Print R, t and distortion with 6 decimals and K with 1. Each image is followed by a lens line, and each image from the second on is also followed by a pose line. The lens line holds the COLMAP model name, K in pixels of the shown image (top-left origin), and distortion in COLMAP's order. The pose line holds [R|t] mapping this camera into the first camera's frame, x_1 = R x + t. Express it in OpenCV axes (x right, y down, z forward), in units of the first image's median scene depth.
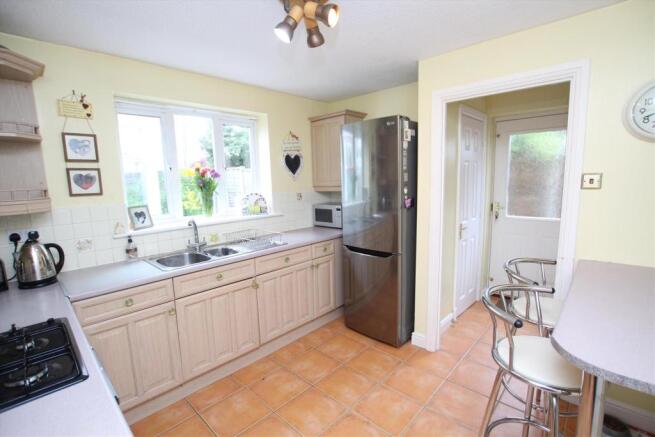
lens RADIAL K [[306.5, 0, 324.8], [0, 306.5, 221.4], [0, 0, 1]] dist [-0.001957, 0.000271]
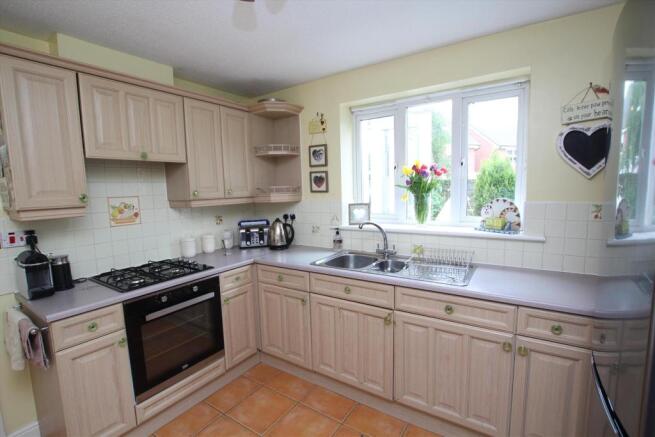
lens RADIAL K [[306.5, 0, 324.8], [0, 306.5, 221.4], [0, 0, 1]] dist [-0.001957, 0.000271]
pose [[0.187180, 0.142049, -0.972001, 0.499211], [-0.115166, 0.985839, 0.121894, -0.120243], [0.975551, 0.089125, 0.200889, 0.748076]]
